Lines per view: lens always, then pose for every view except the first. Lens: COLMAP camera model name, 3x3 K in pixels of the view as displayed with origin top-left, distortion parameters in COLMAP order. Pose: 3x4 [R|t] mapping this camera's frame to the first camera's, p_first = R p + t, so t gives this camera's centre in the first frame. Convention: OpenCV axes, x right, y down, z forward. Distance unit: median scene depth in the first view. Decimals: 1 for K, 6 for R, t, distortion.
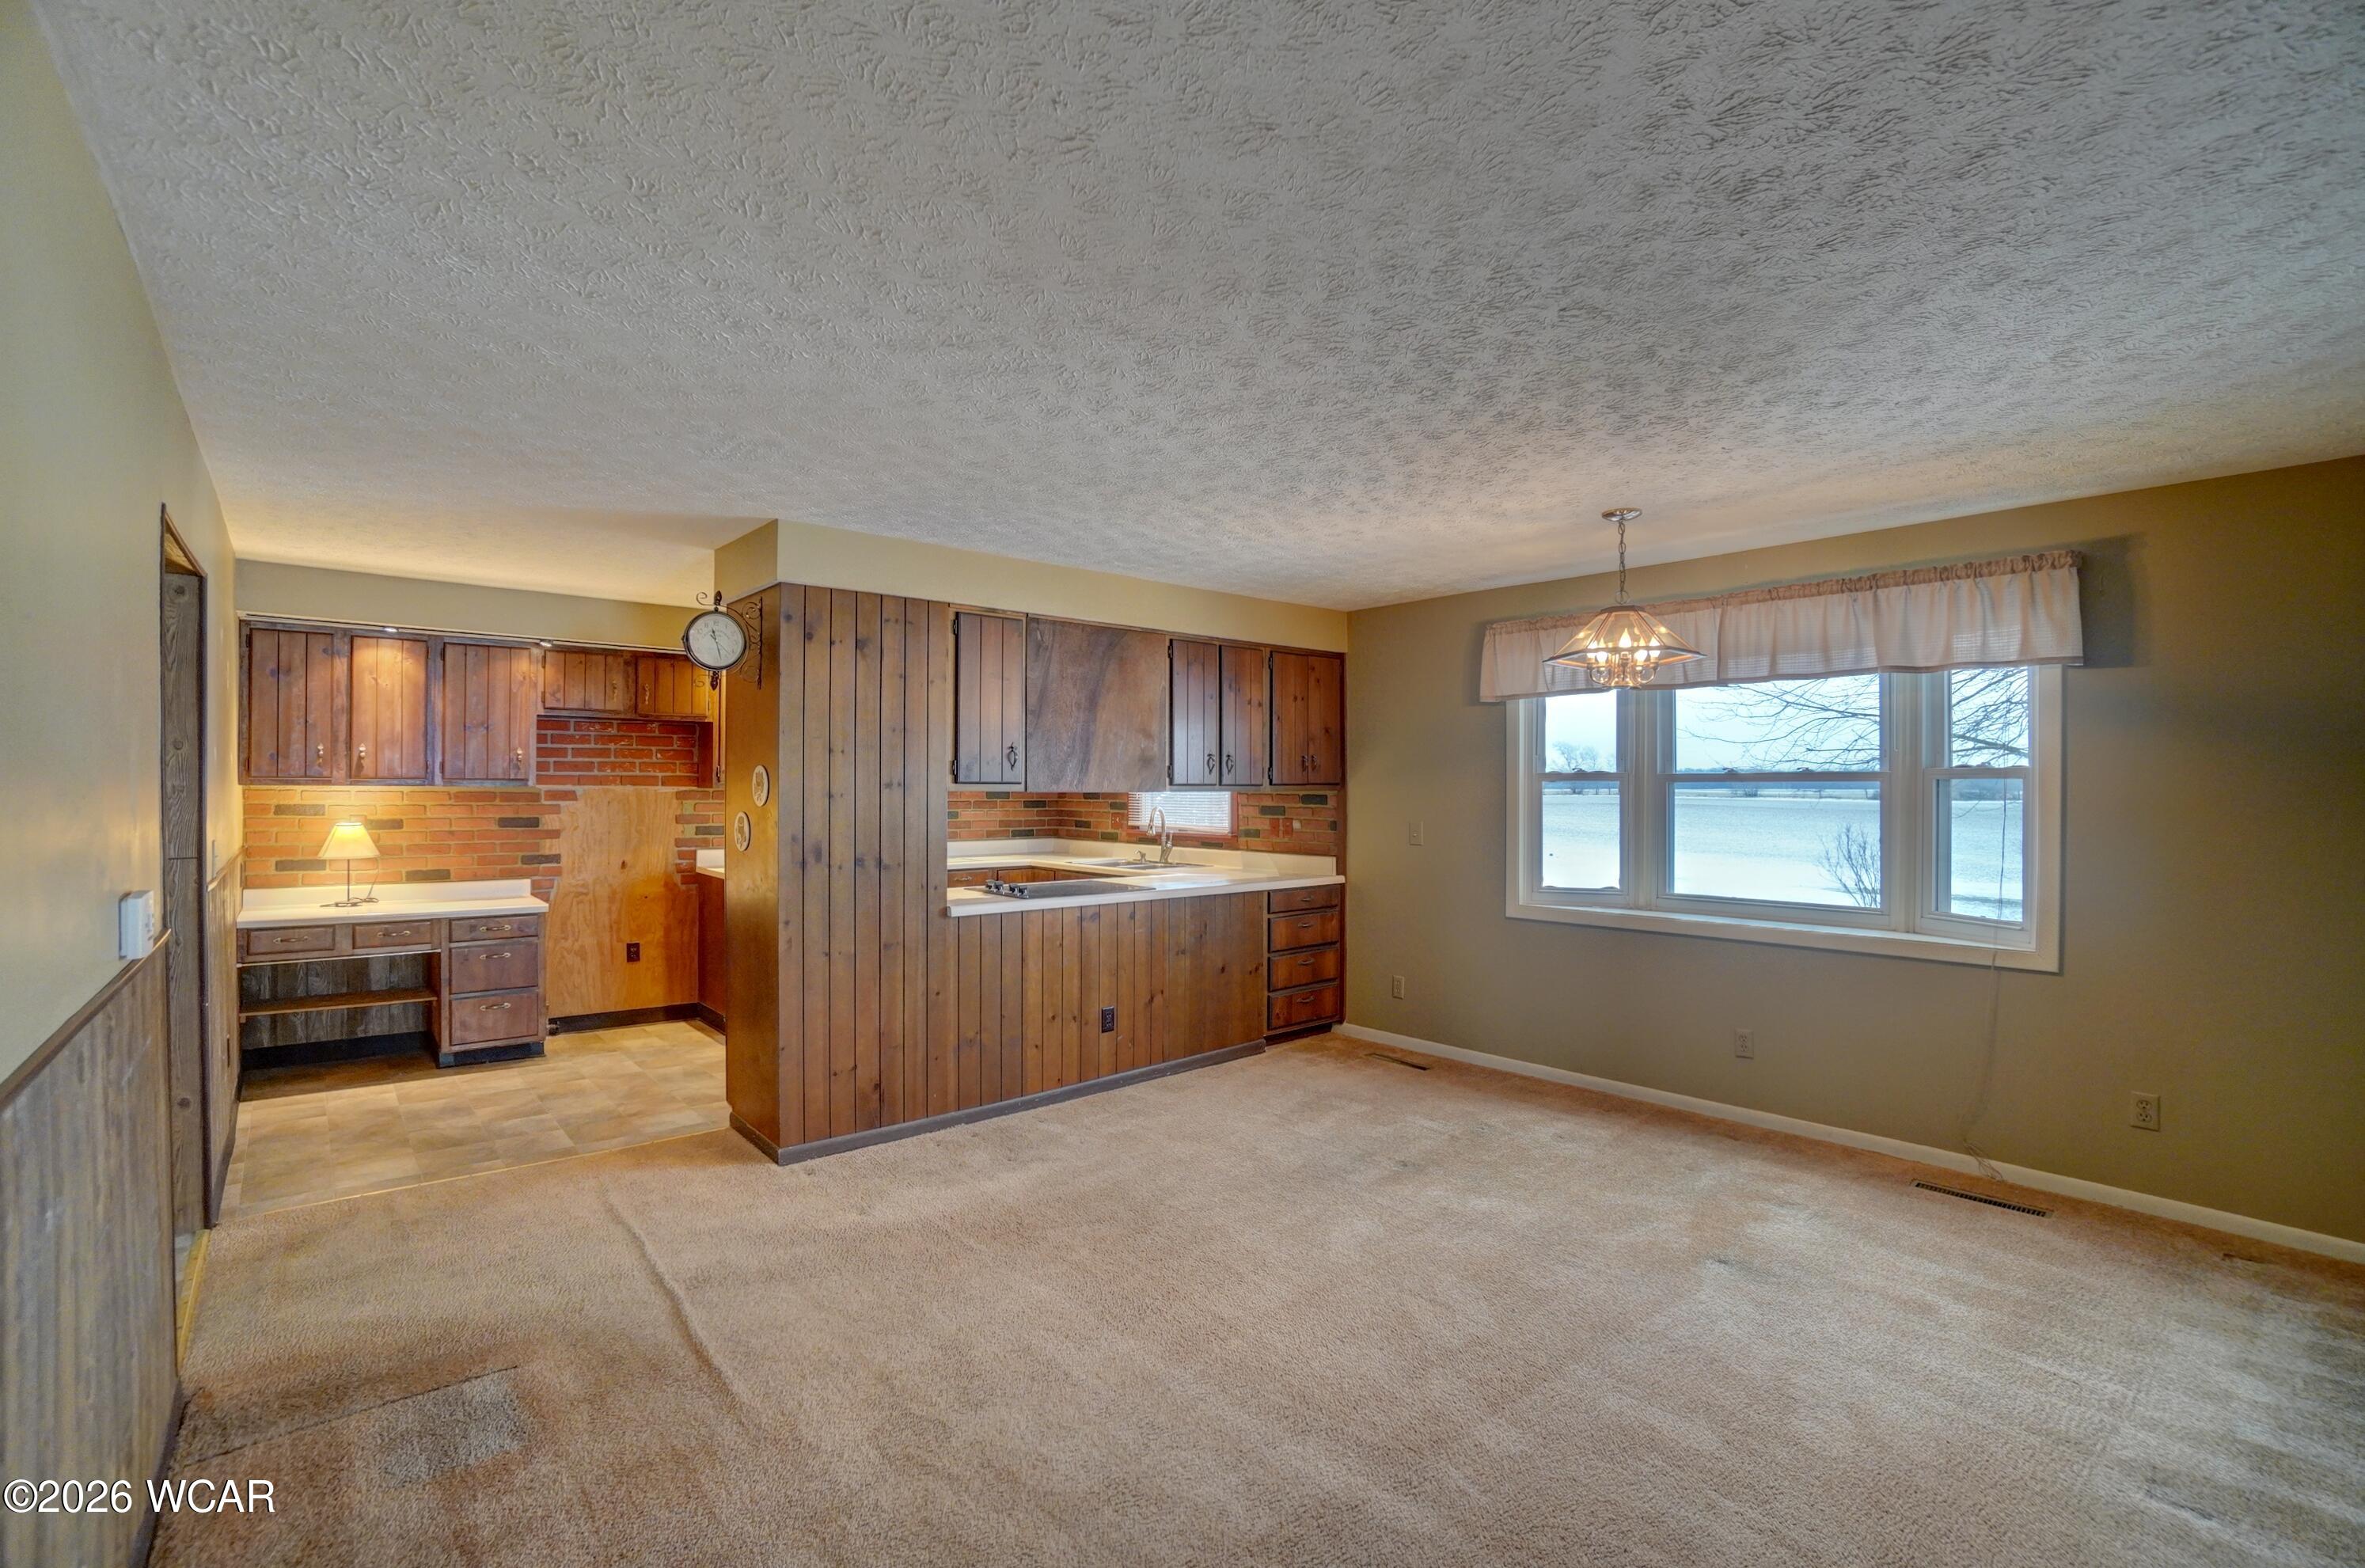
lens RADIAL K [[1045.0, 0, 1157.4], [0, 1045.0, 786.1], [0, 0, 1]] dist [-0.057646, 0.019547]
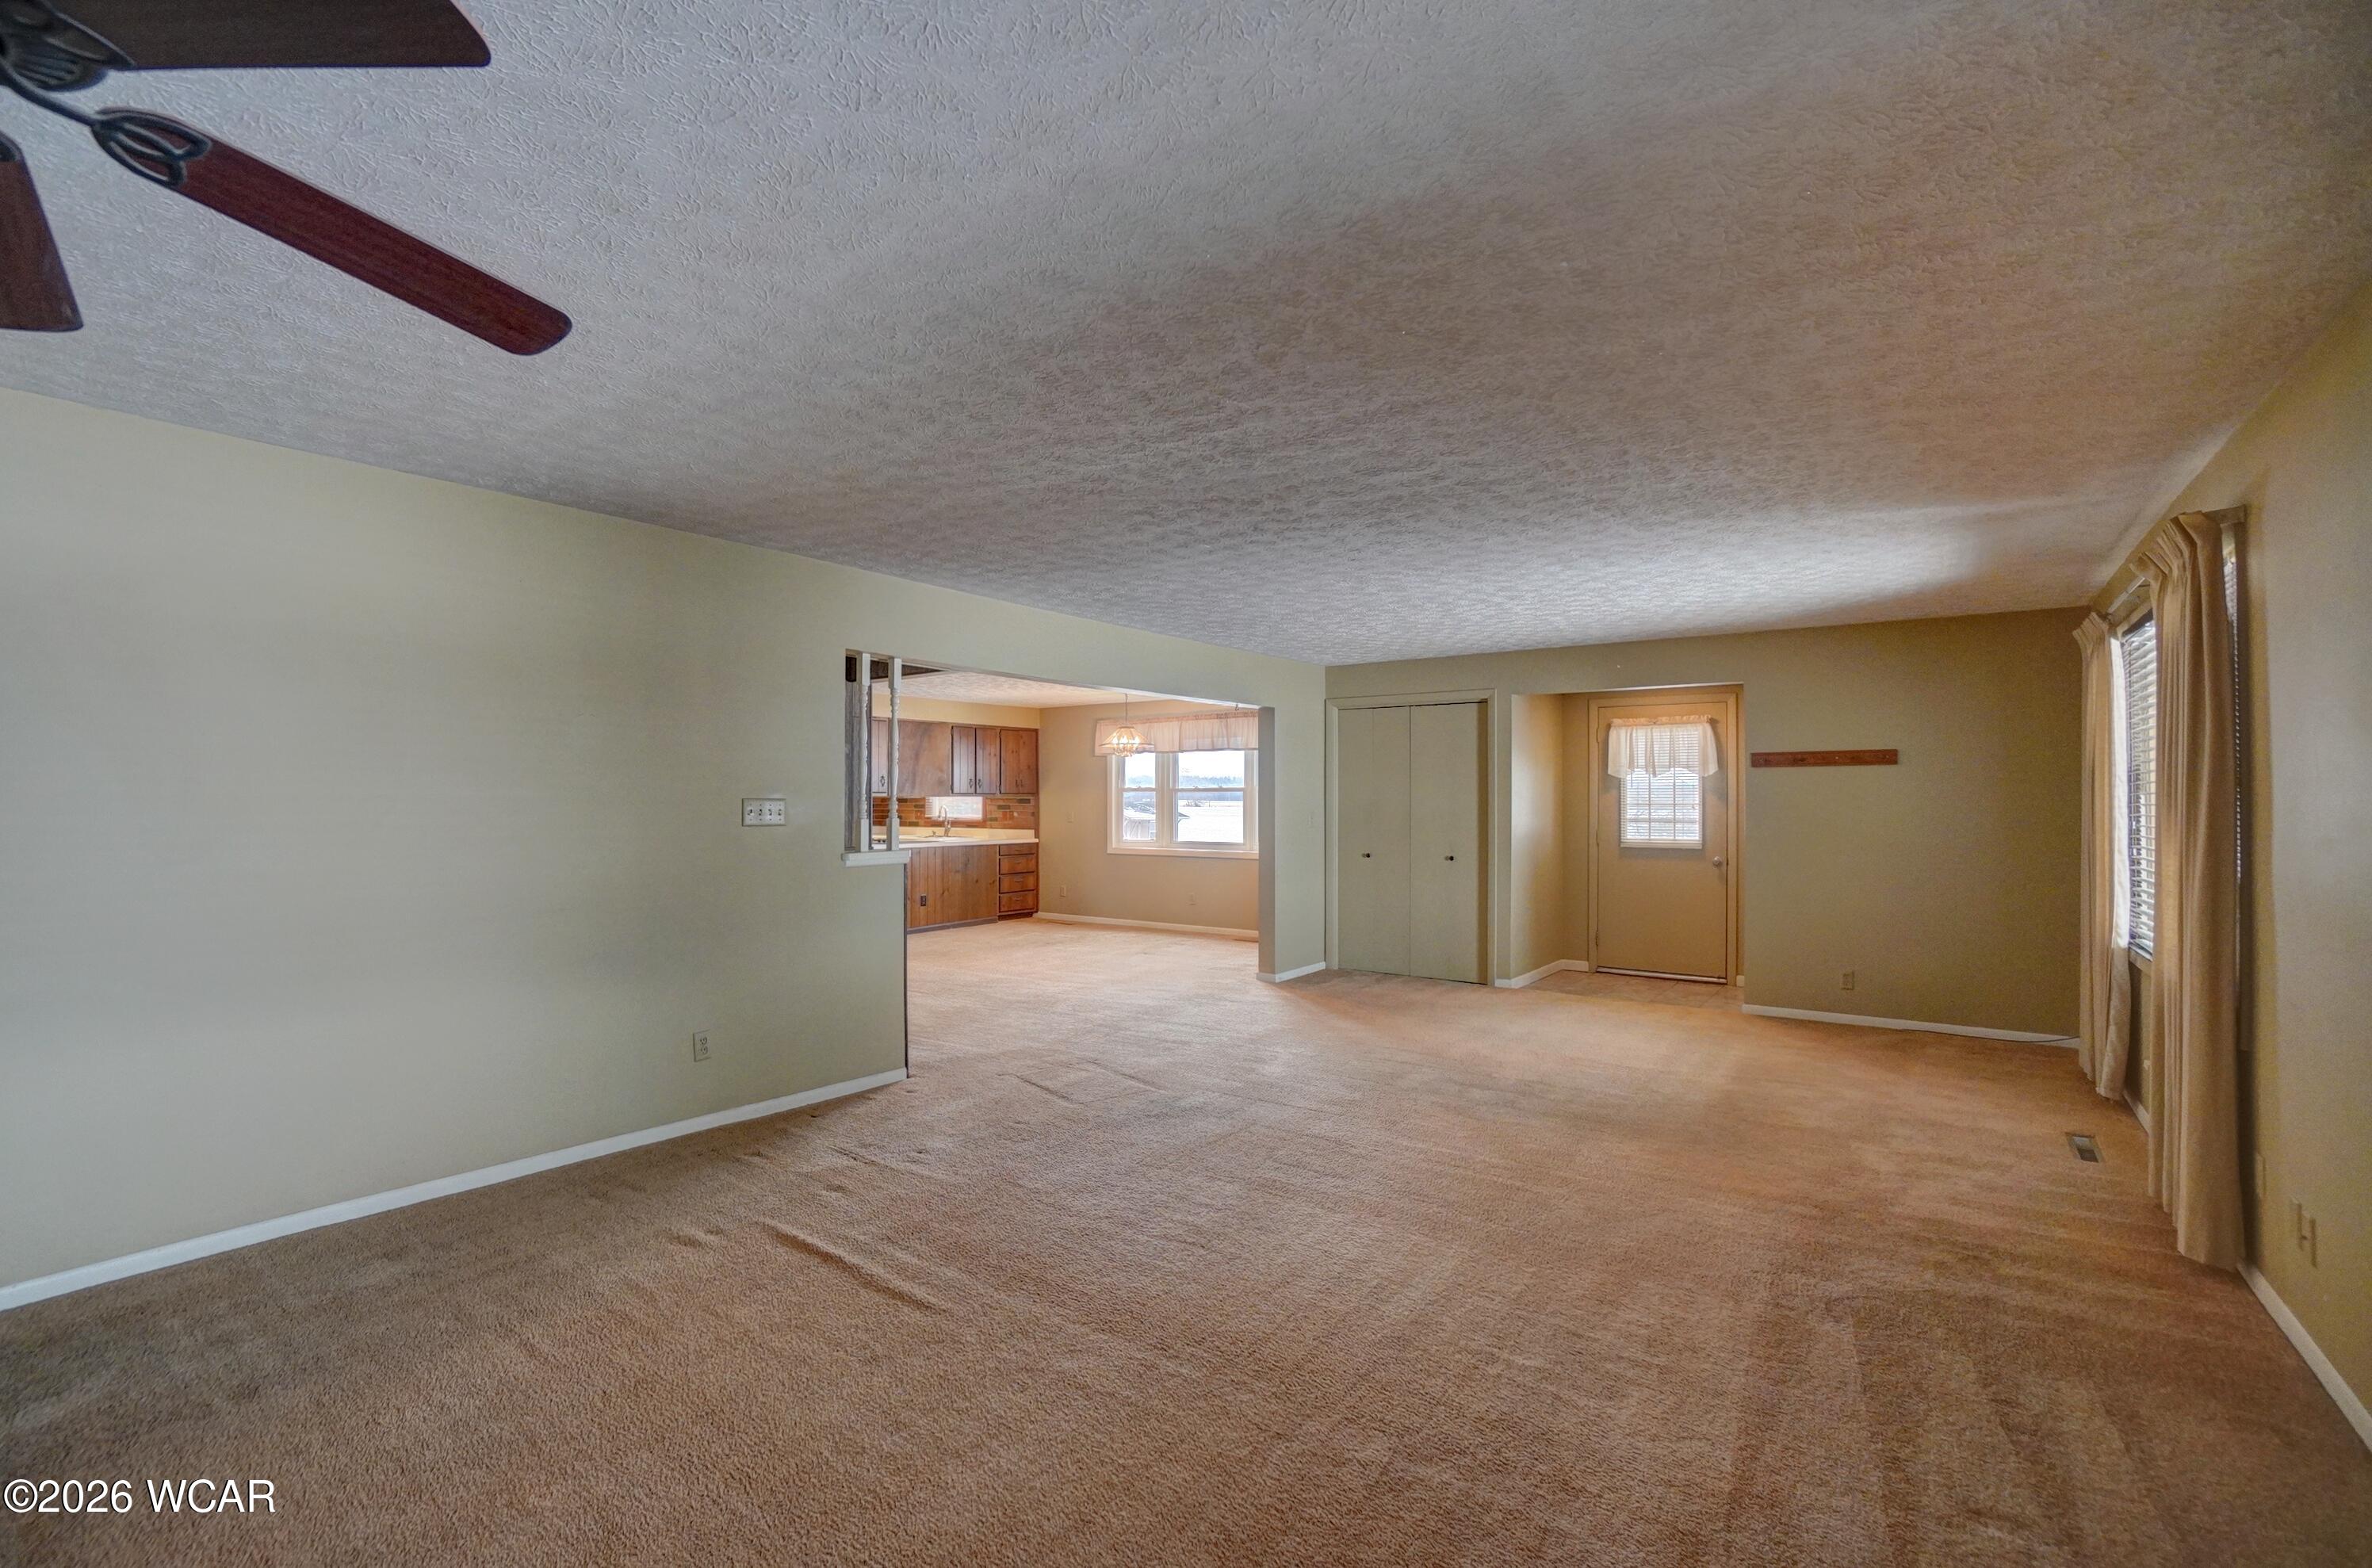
lens RADIAL K [[1048.1, 0, 1138.2], [0, 1048.1, 793.8], [0, 0, 1]] dist [-0.057646, 0.019547]
pose [[0.979245, 0.000833, 0.202681, -0.051214], [-0.000160, 0.999994, -0.003339, 0.006709], [-0.202682, 0.003237, 0.979239, -1.246120]]
